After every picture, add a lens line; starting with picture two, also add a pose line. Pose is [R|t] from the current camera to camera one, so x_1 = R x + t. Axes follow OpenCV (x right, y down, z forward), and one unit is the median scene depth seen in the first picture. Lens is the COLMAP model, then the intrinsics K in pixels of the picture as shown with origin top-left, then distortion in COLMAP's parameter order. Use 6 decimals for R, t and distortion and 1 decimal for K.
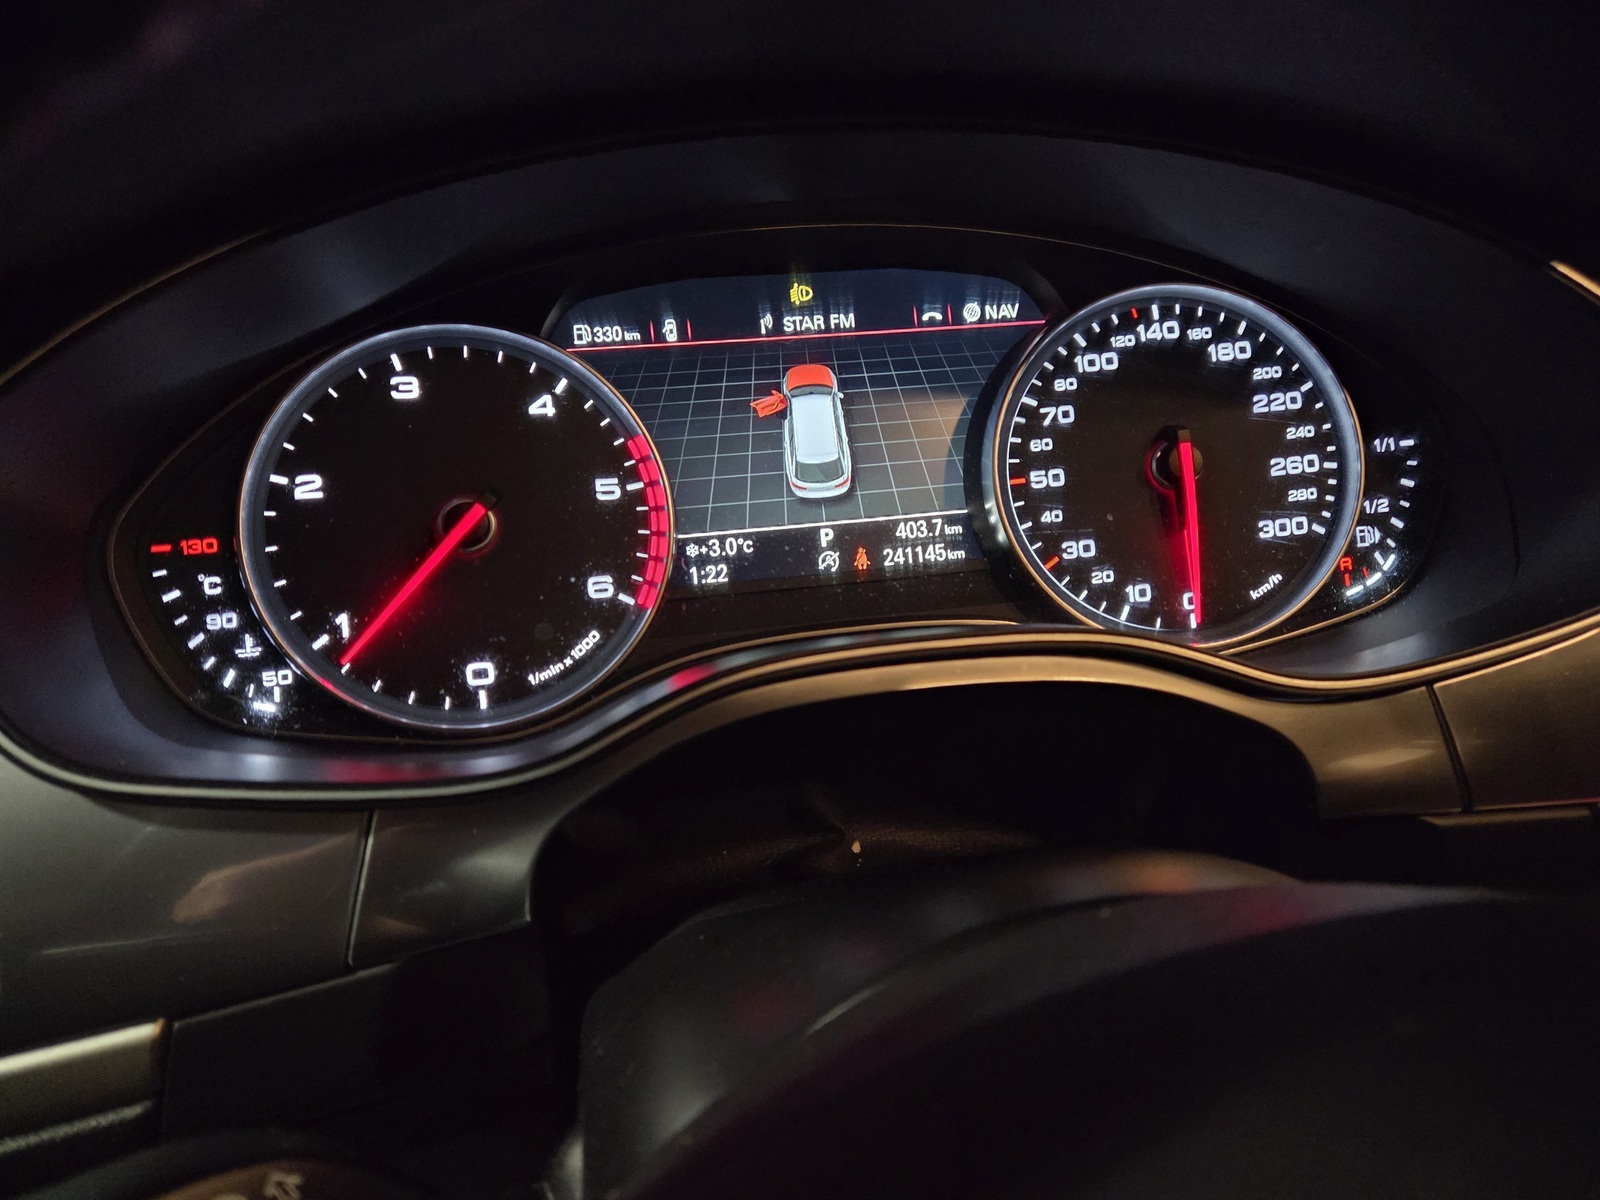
lens RADIAL K [[1125.1, 0, 800.0], [0, 1125.1, 600.0], [0, 0, 1]] dist [0.059484, -0.003133]
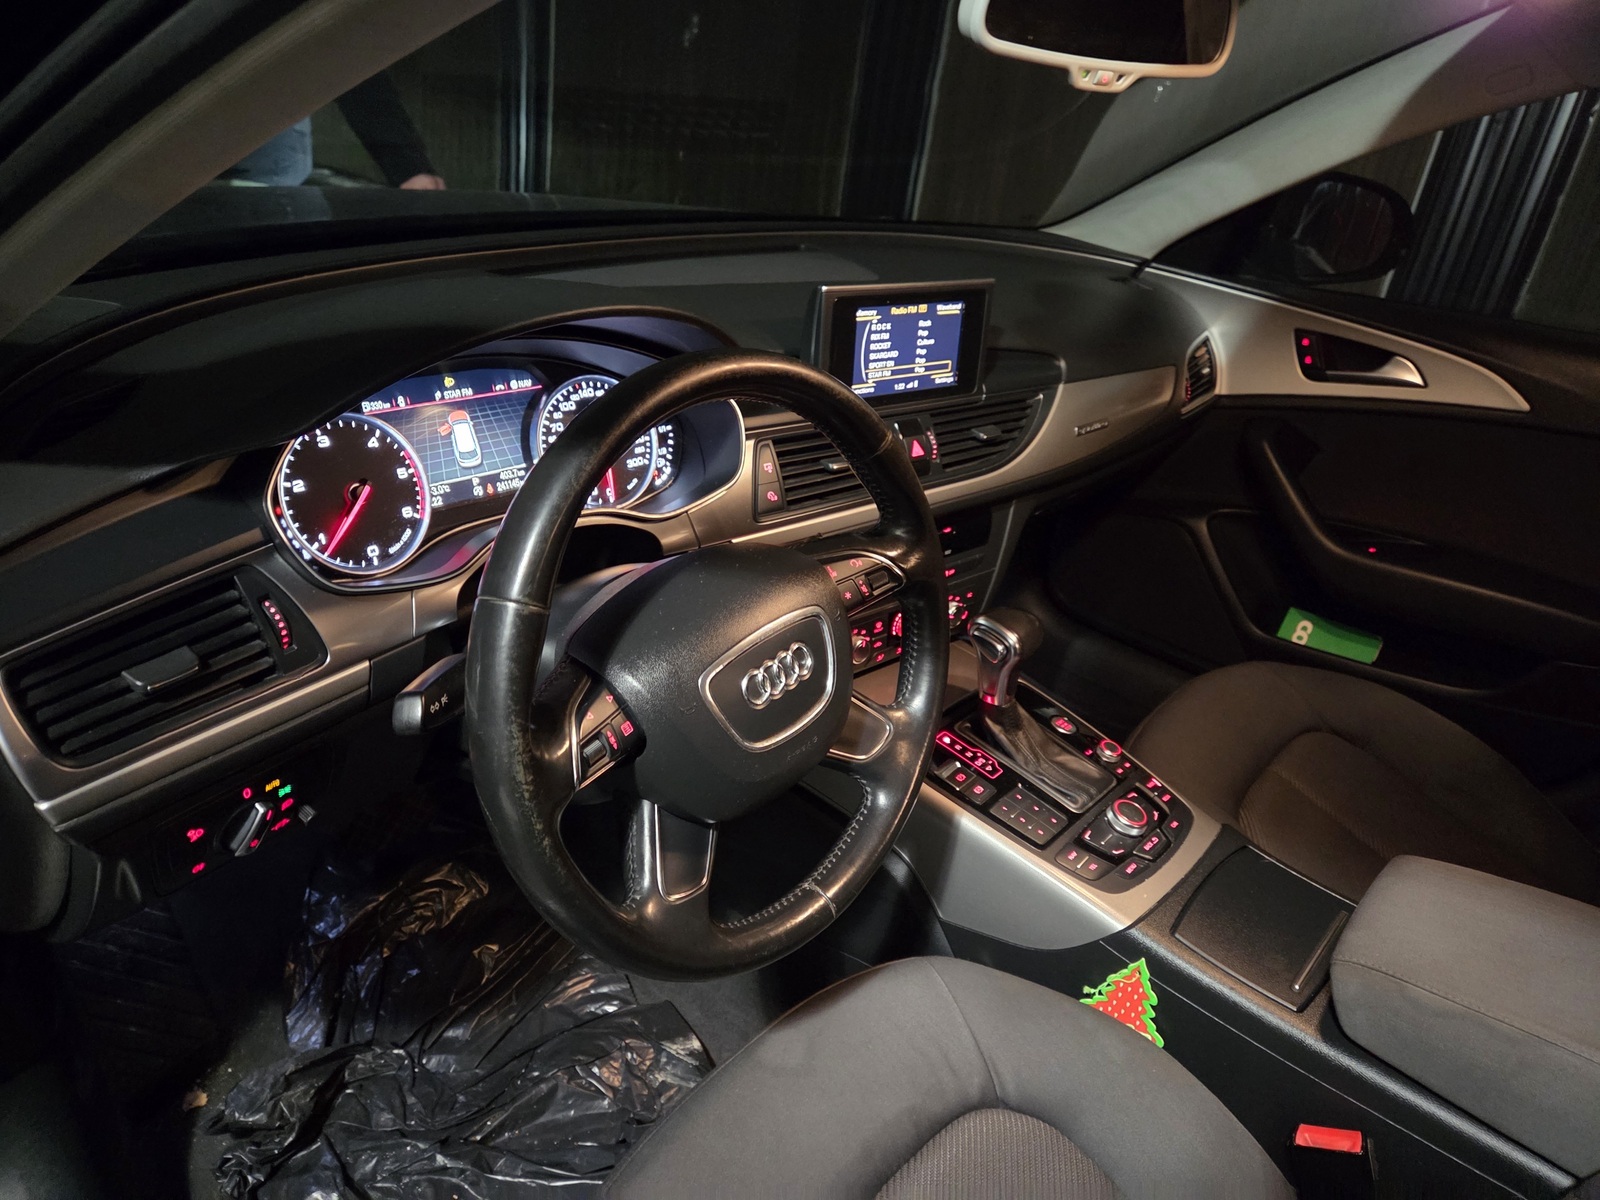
lens RADIAL K [[1054.3, 0, 800.0], [0, 1054.3, 600.0], [0, 0, 1]] dist [0.000878, -0.000174]
pose [[0.795277, -0.165184, 0.583309, -0.822719], [0.082437, 0.982693, 0.165889, -0.127475], [-0.600616, -0.083842, 0.795130, -1.336039]]
